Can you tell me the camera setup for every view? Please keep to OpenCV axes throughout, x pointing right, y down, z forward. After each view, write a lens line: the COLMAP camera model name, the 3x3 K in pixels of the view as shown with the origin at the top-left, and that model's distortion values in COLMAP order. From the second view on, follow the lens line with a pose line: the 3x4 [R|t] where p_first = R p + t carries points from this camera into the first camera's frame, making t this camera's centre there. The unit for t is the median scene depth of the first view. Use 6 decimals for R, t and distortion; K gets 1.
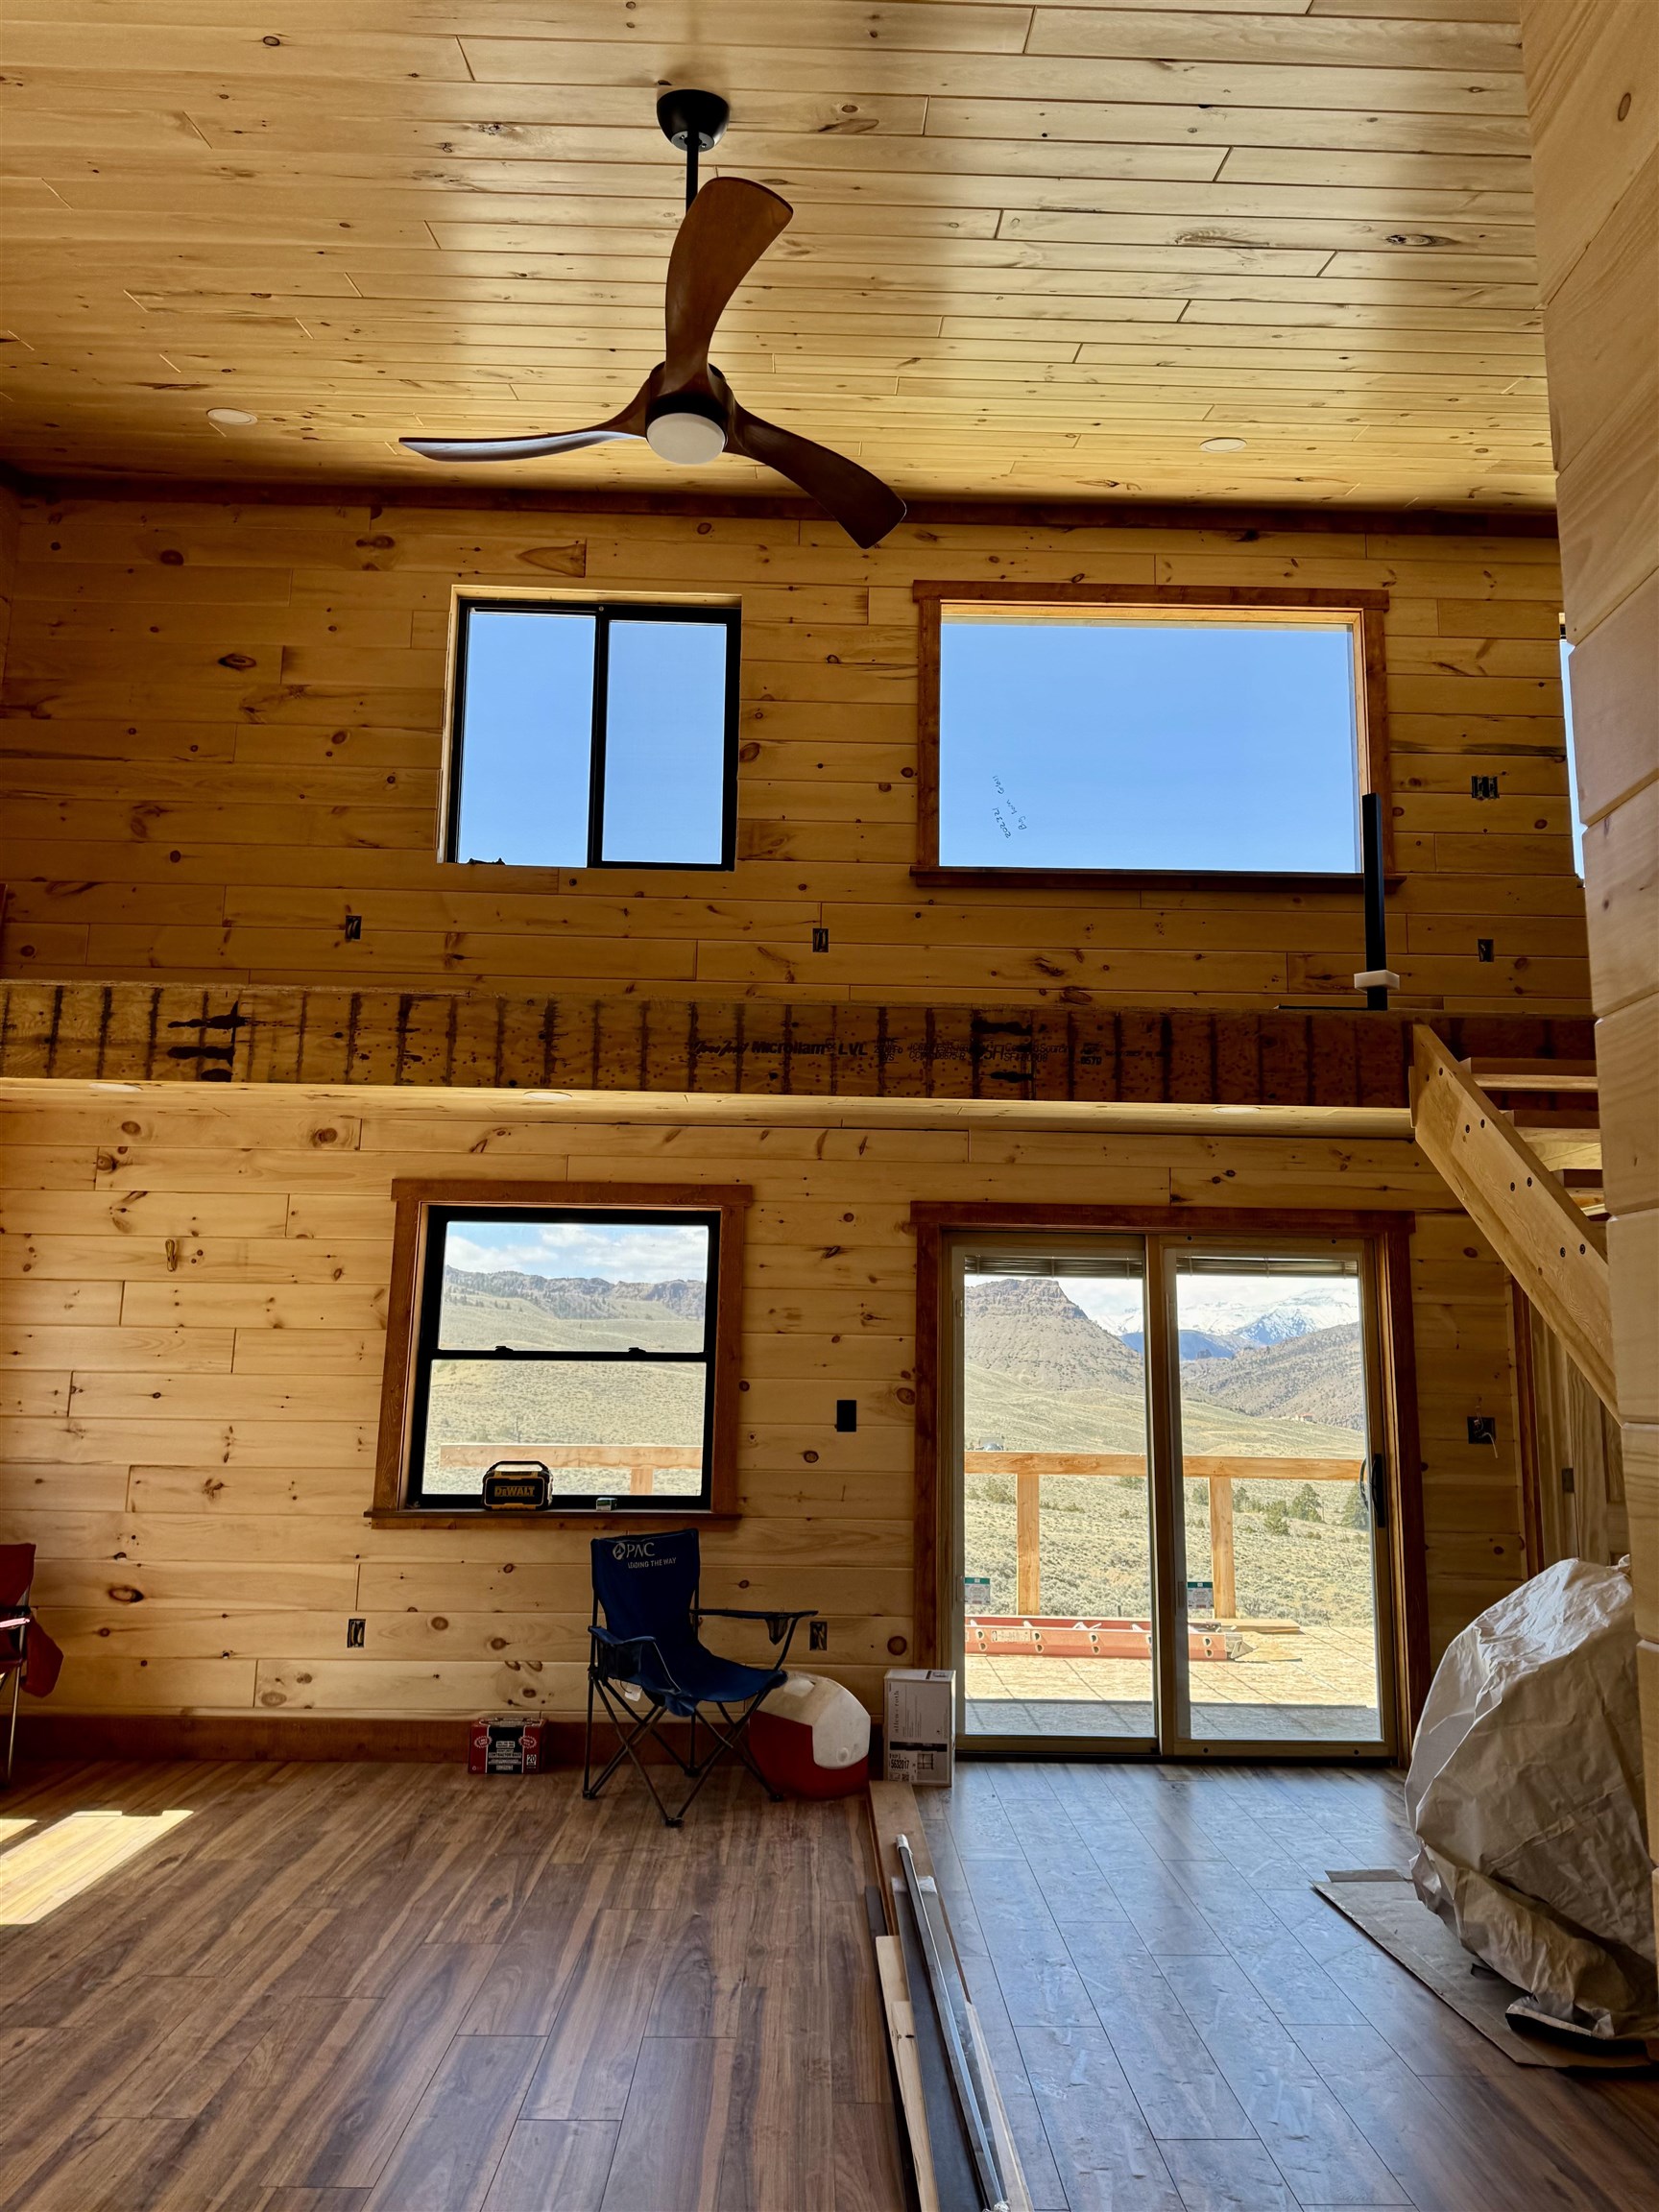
lens RADIAL K [[1550.2, 0, 824.3], [0, 1550.2, 1170.7], [0, 0, 1]] dist [0.021998, -0.054375]
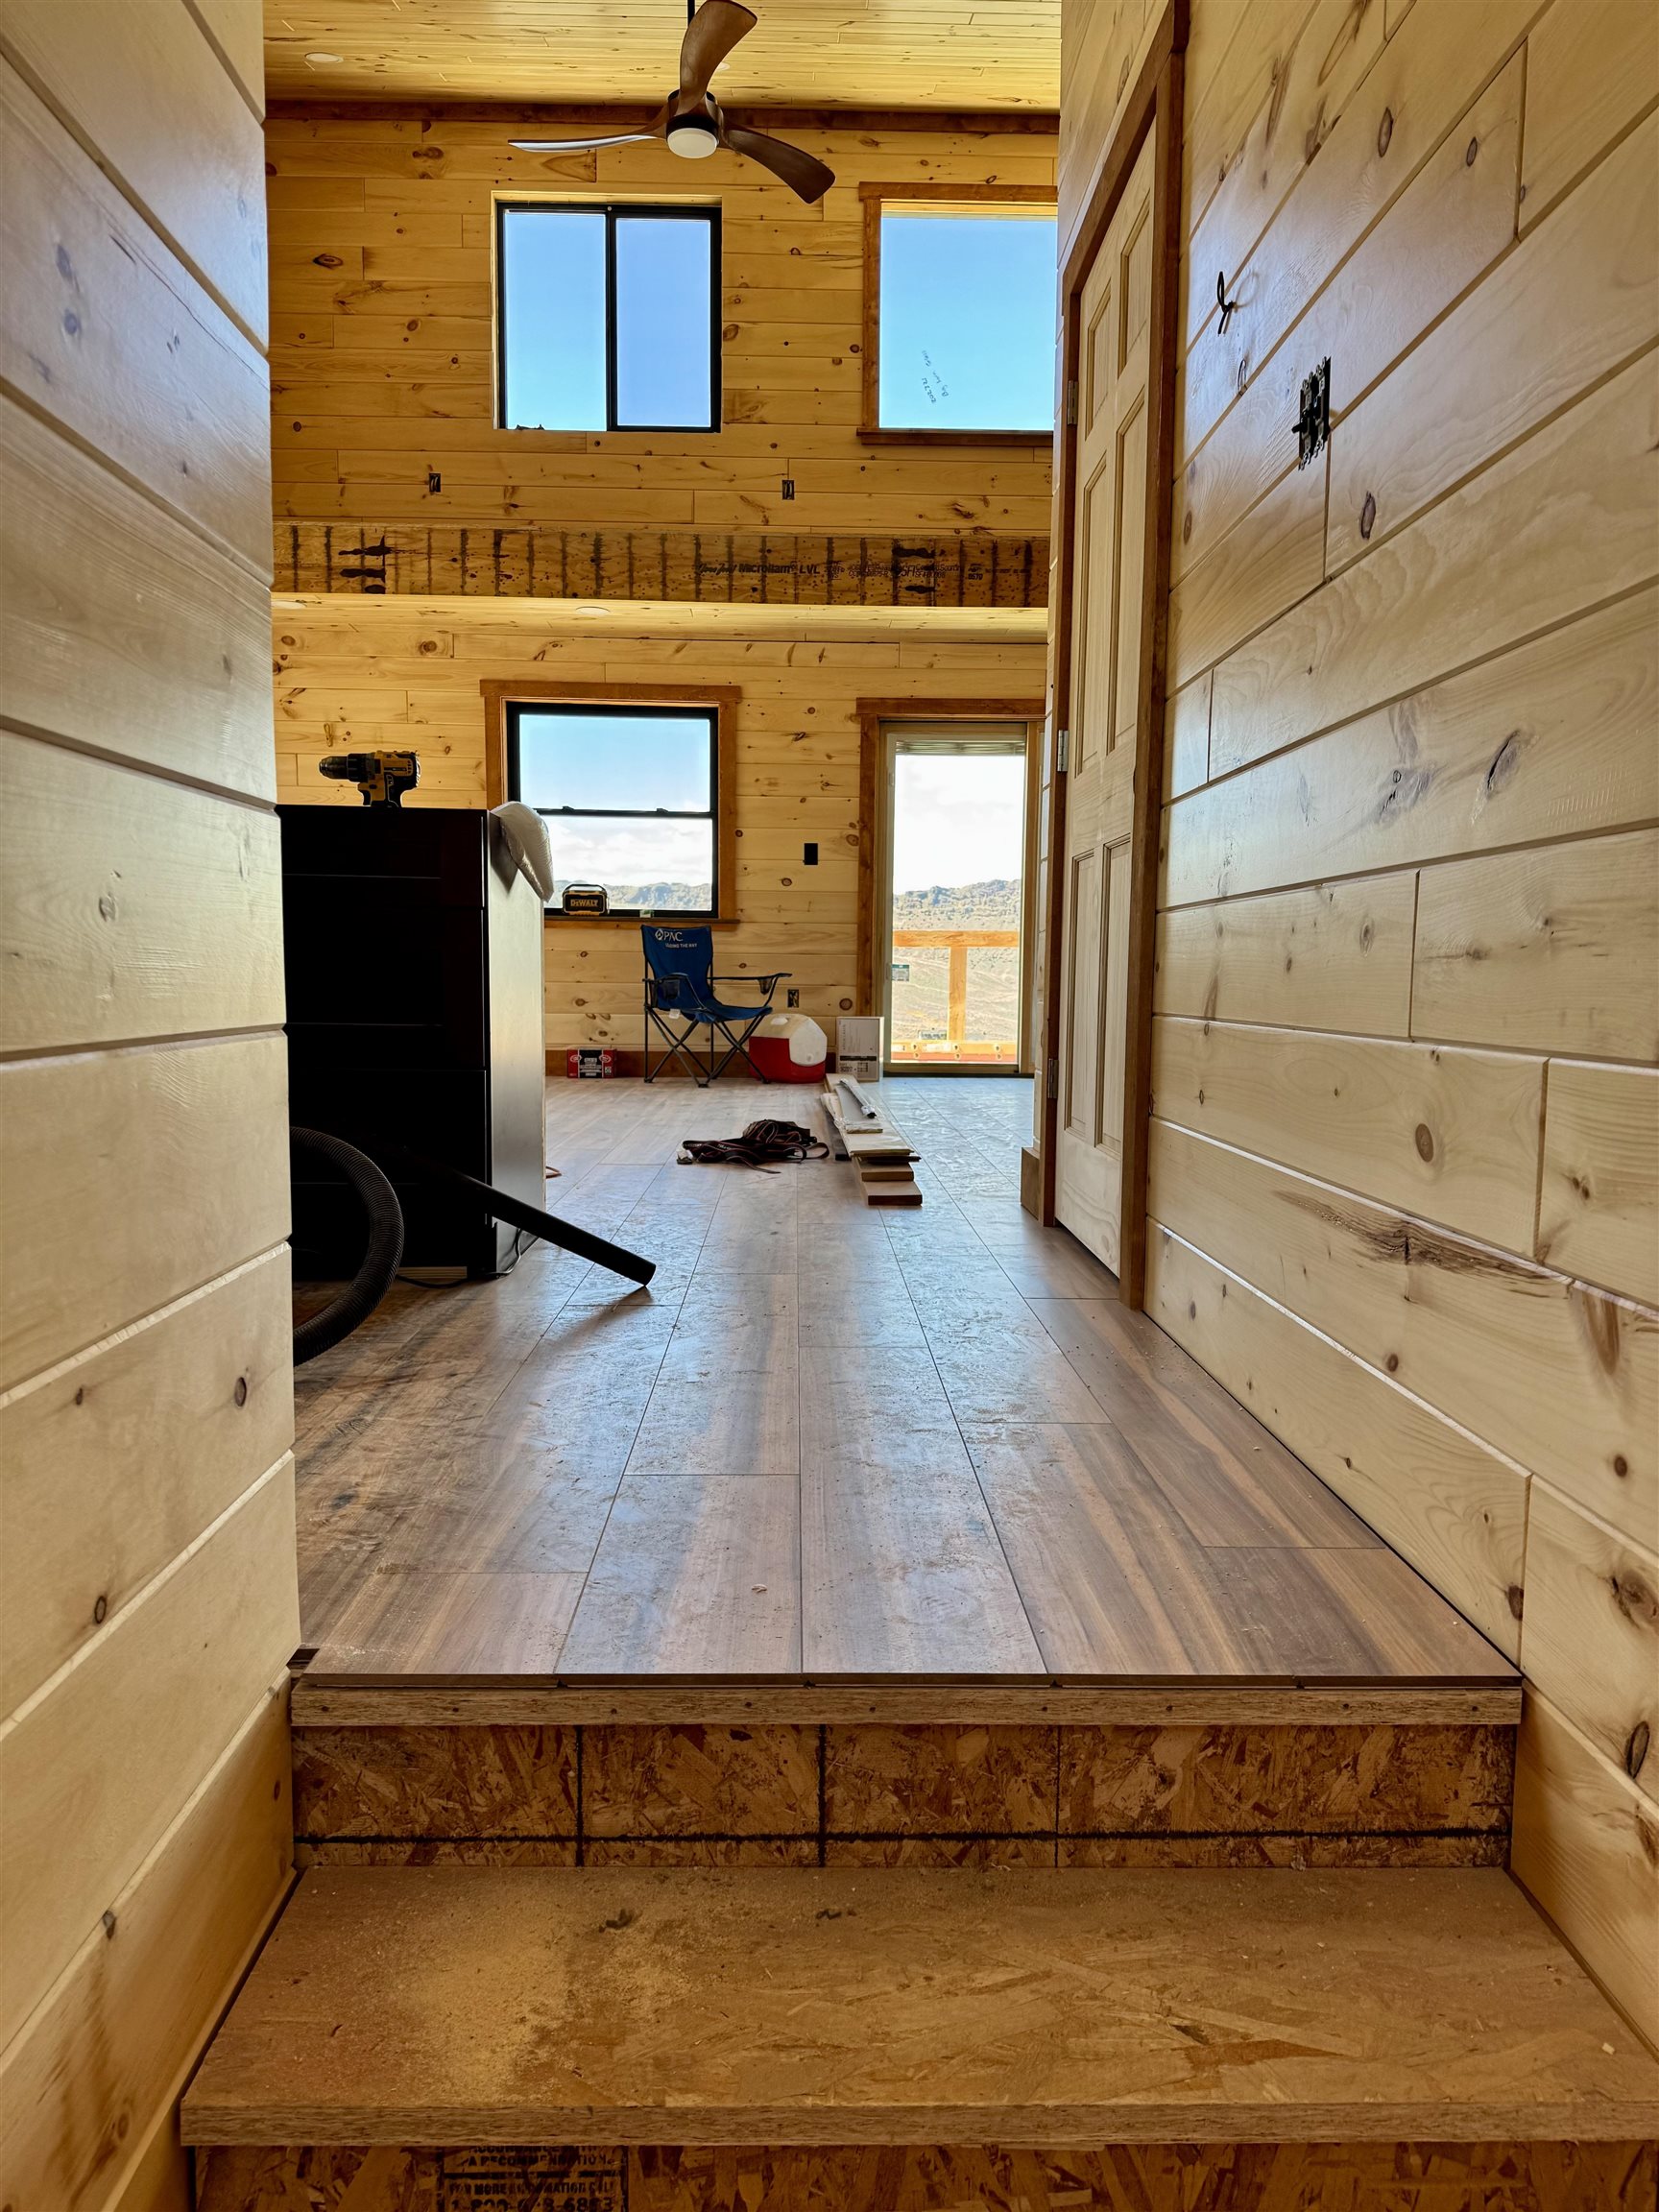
lens RADIAL K [[1550.2, 0, 824.3], [0, 1550.2, 1170.7], [0, 0, 1]] dist [0.021998, -0.054375]
pose [[0.999926, -0.010381, 0.006402, 0.014664], [0.008434, 0.967729, 0.251853, 0.083928], [-0.008810, -0.251780, 0.967744, -0.453312]]
